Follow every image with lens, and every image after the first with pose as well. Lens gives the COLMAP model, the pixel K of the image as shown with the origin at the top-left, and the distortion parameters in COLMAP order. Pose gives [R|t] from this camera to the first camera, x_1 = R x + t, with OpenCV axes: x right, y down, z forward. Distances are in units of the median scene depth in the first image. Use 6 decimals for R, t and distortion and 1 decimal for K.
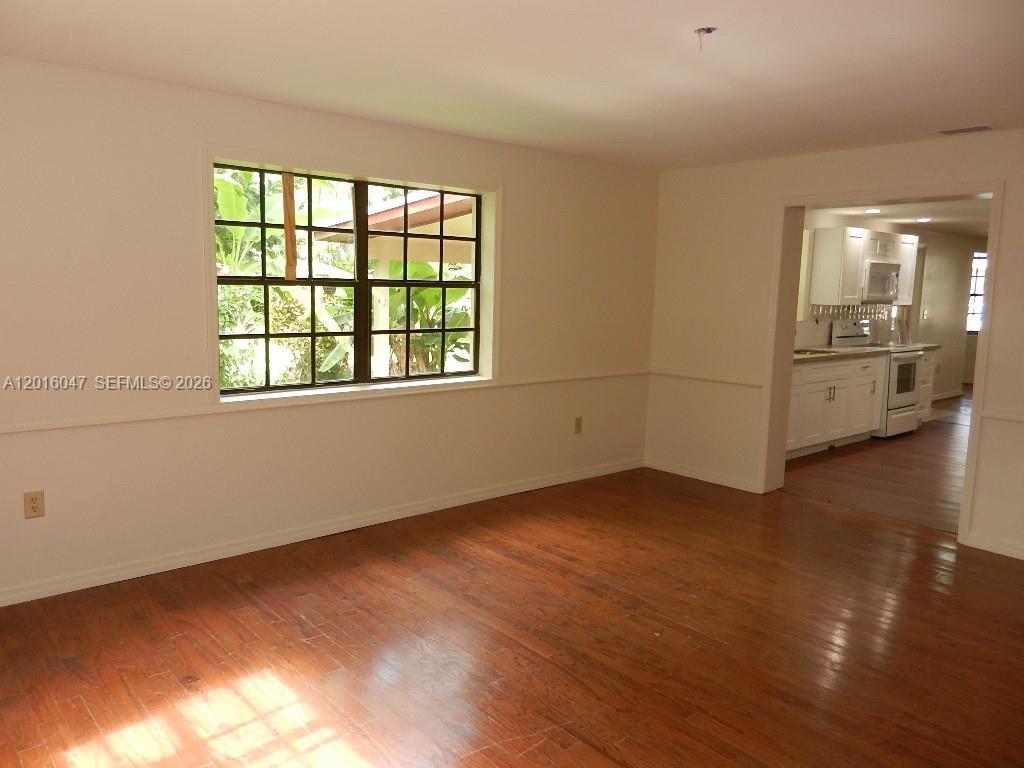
lens RADIAL K [[757.7, 0, 512.0], [0, 757.7, 391.3], [0, 0, 1]] dist [0.014273, -0.006048]
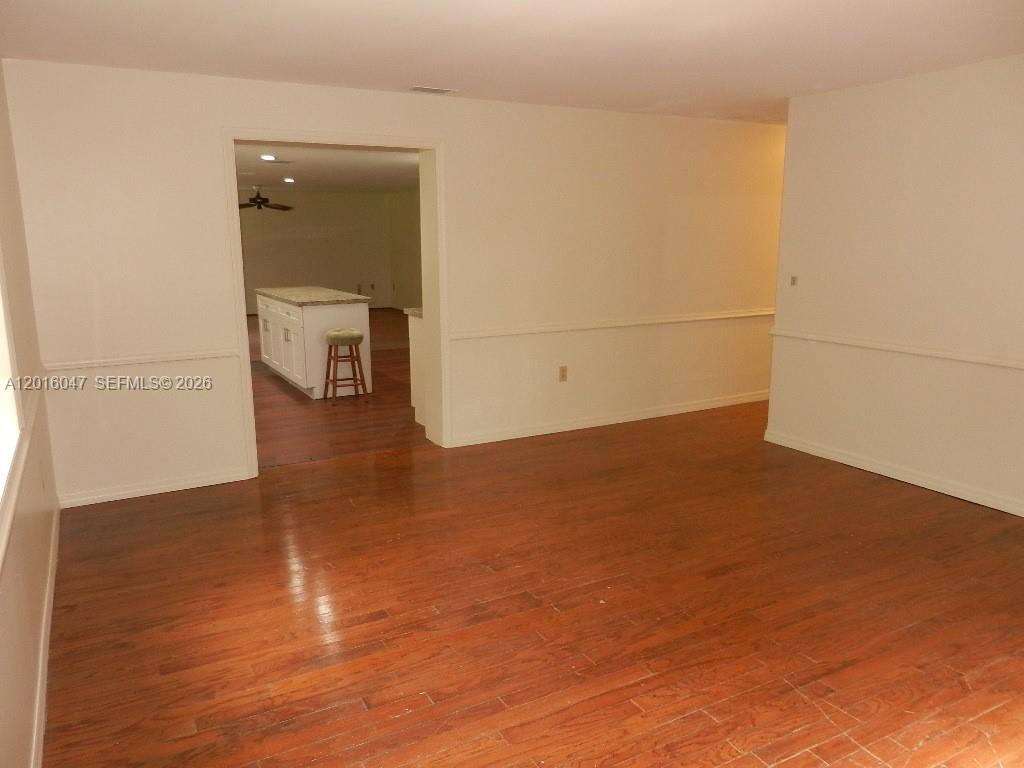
lens RADIAL K [[757.7, 0, 508.0], [0, 757.7, 380.6], [0, 0, 1]] dist [0.014273, -0.006048]
pose [[0.207239, -0.211027, 0.955259, -0.613626], [0.146664, 0.972124, 0.182935, -0.129403], [-0.967234, 0.102190, 0.232412, 0.763278]]
